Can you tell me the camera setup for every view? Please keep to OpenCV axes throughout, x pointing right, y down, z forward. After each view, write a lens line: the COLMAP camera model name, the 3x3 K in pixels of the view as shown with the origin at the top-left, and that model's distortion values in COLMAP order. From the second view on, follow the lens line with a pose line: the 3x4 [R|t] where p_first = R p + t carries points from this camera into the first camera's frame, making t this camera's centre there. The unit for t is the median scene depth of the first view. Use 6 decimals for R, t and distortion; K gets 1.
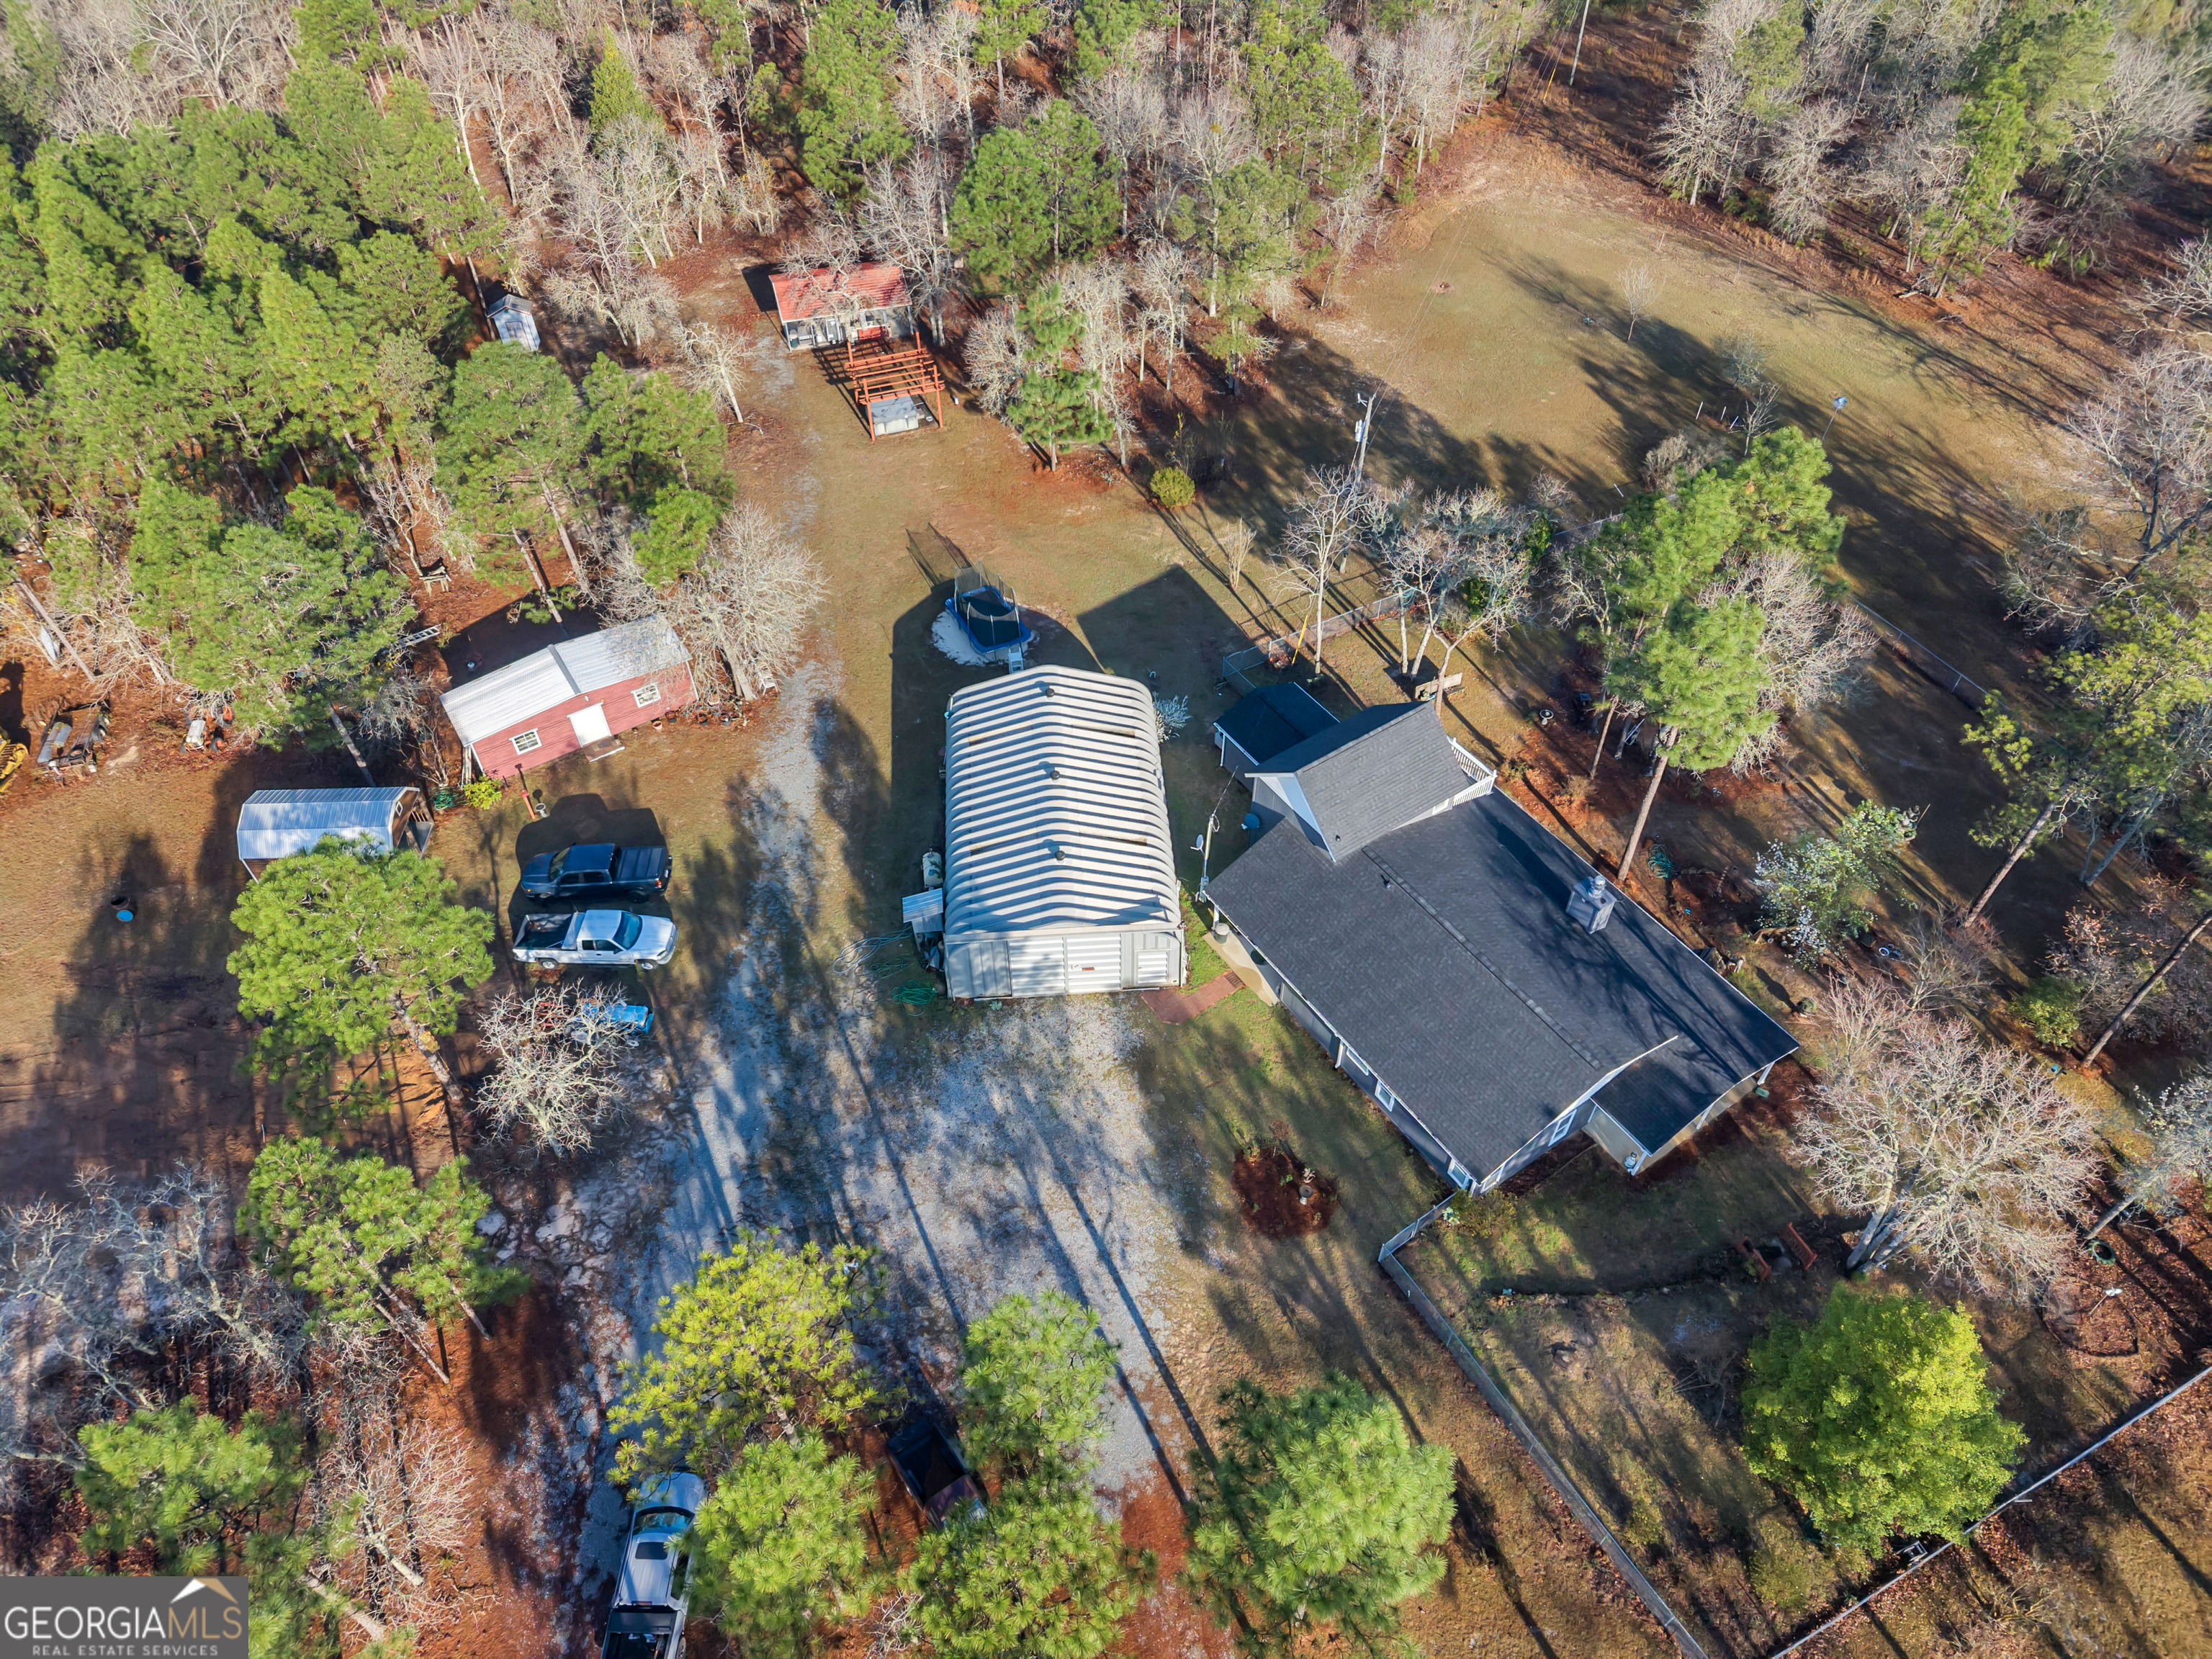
lens RADIAL K [[1535.9, 0, 1112.5], [0, 1535.9, 860.8], [0, 0, 1]] dist [0.066175, -0.102275]
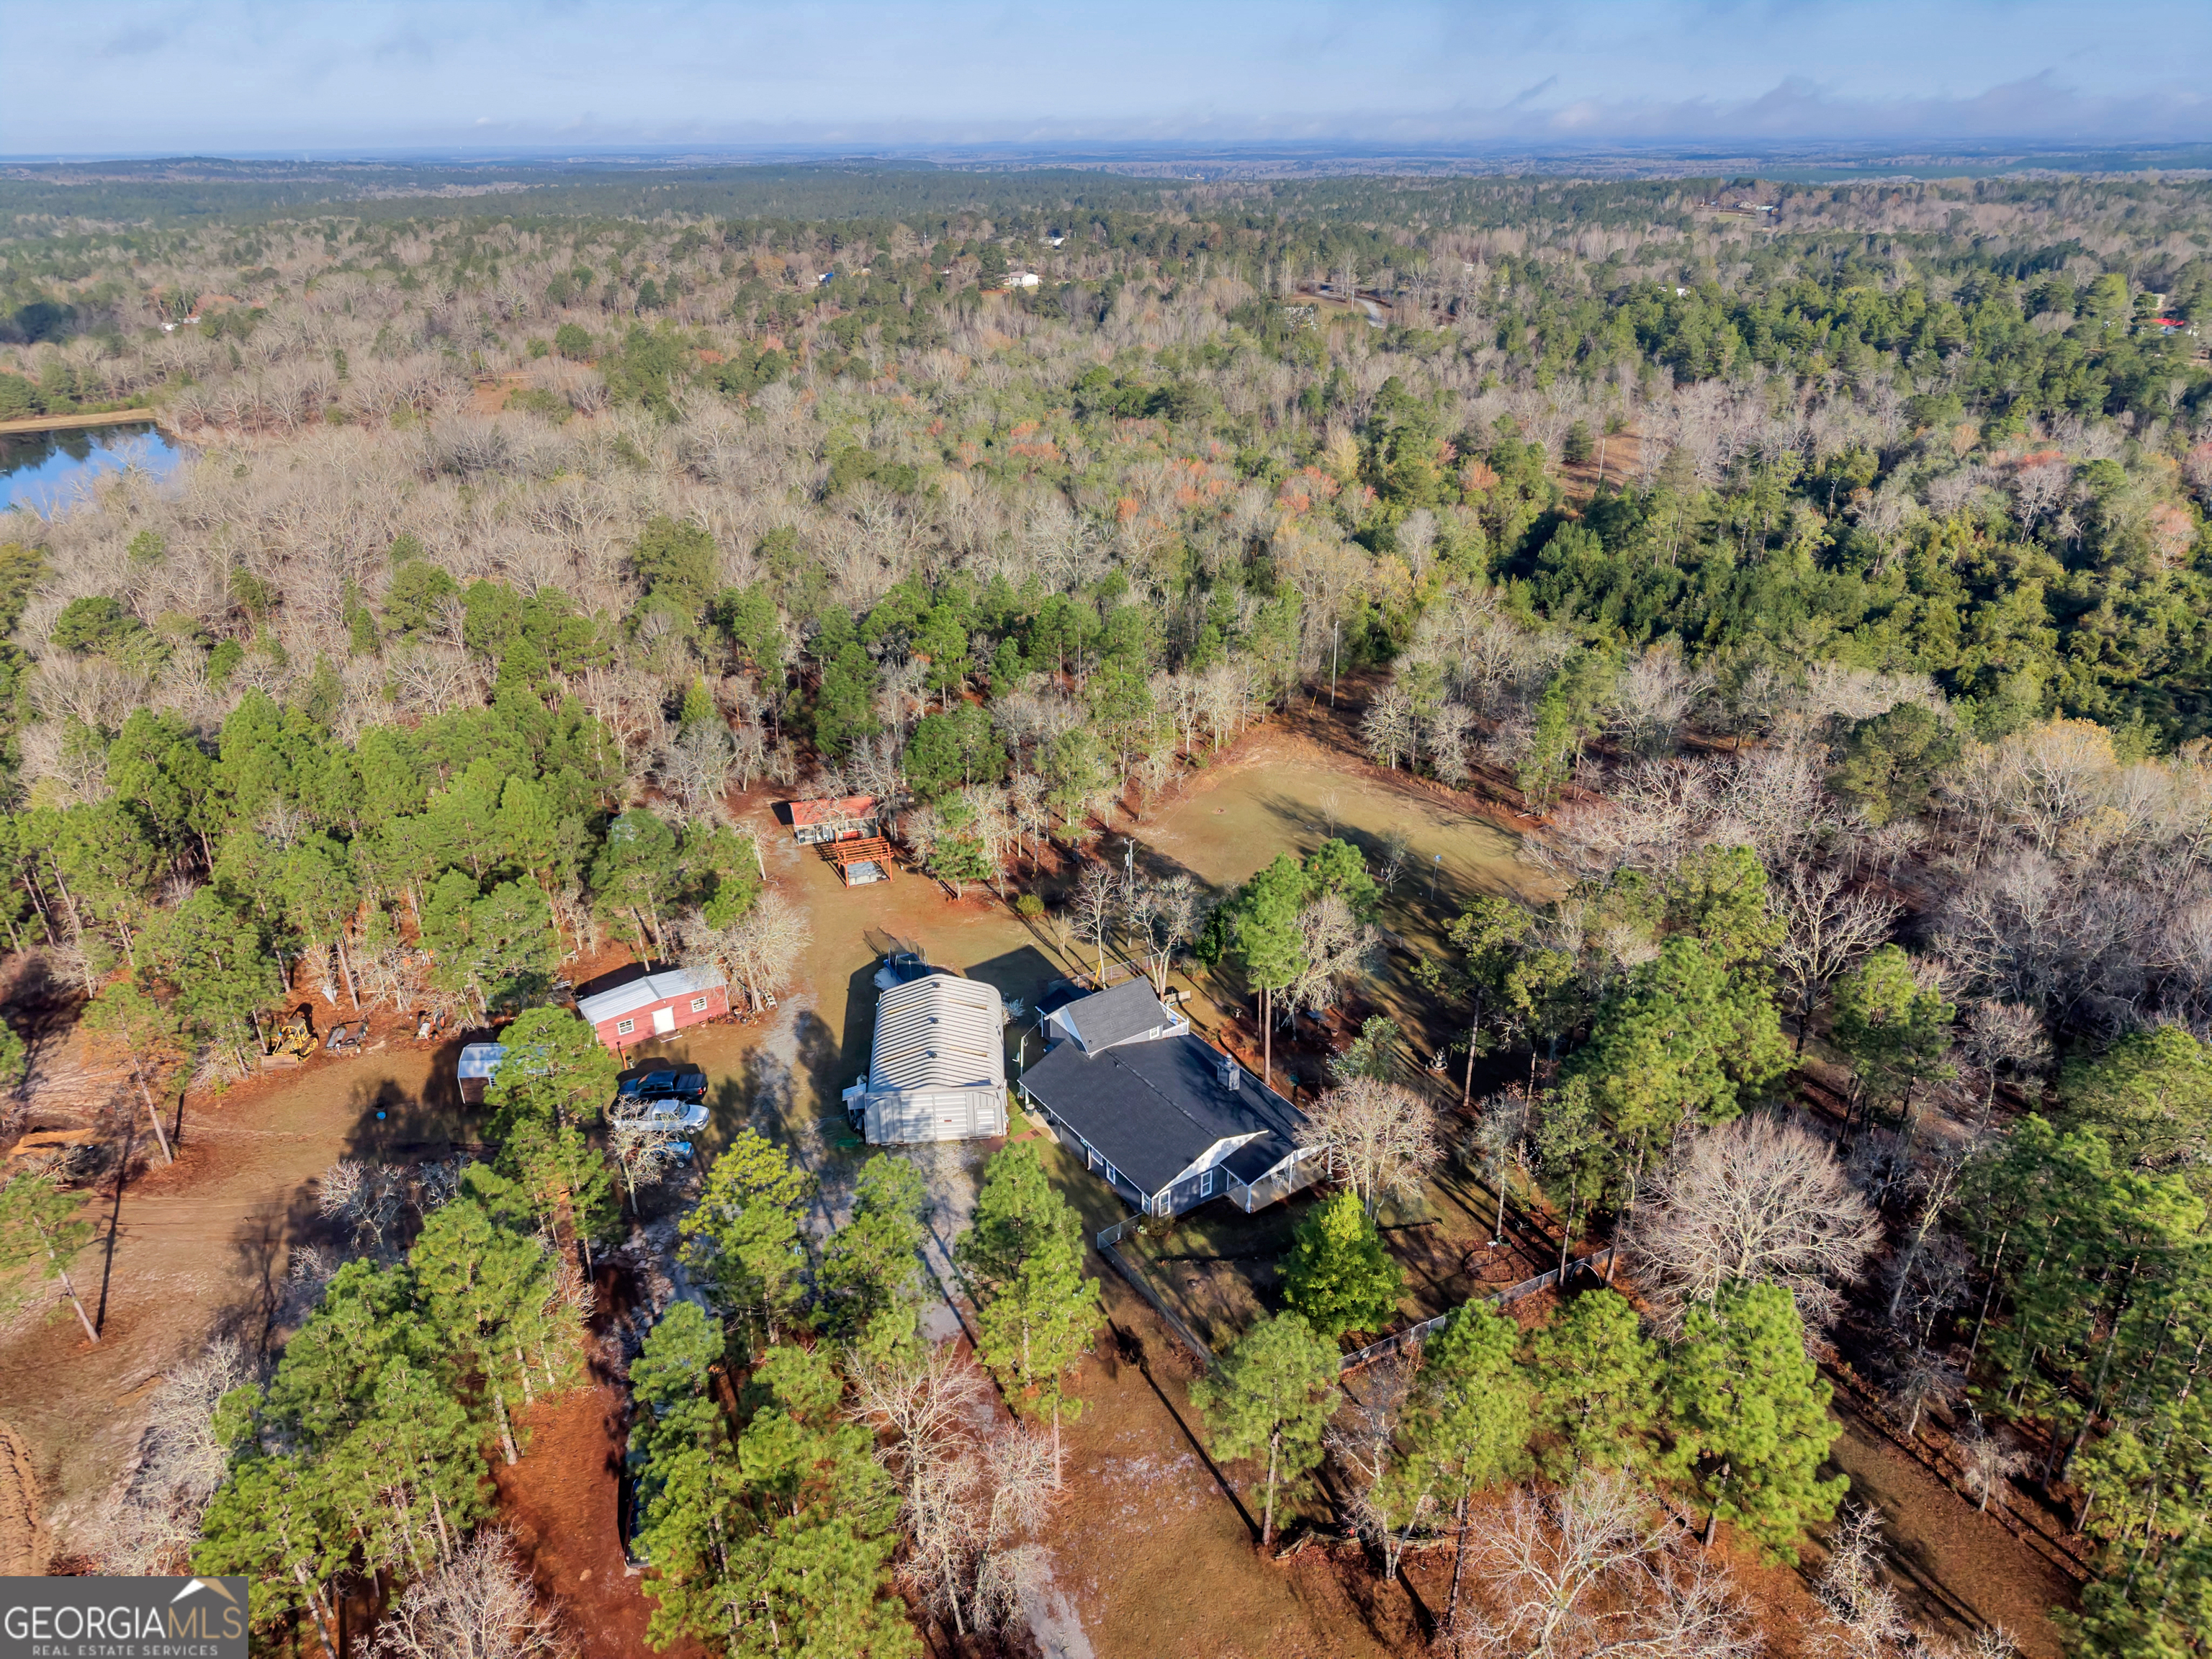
lens RADIAL K [[1541.8, 0, 1106.0], [0, 1541.8, 829.5], [0, 0, 1]] dist [-0.002434, -0.002542]
pose [[0.999961, -0.005247, 0.007097, 0.131339], [0.007651, 0.916166, -0.400726, 0.403226], [-0.004399, 0.400765, 0.916170, -0.620902]]
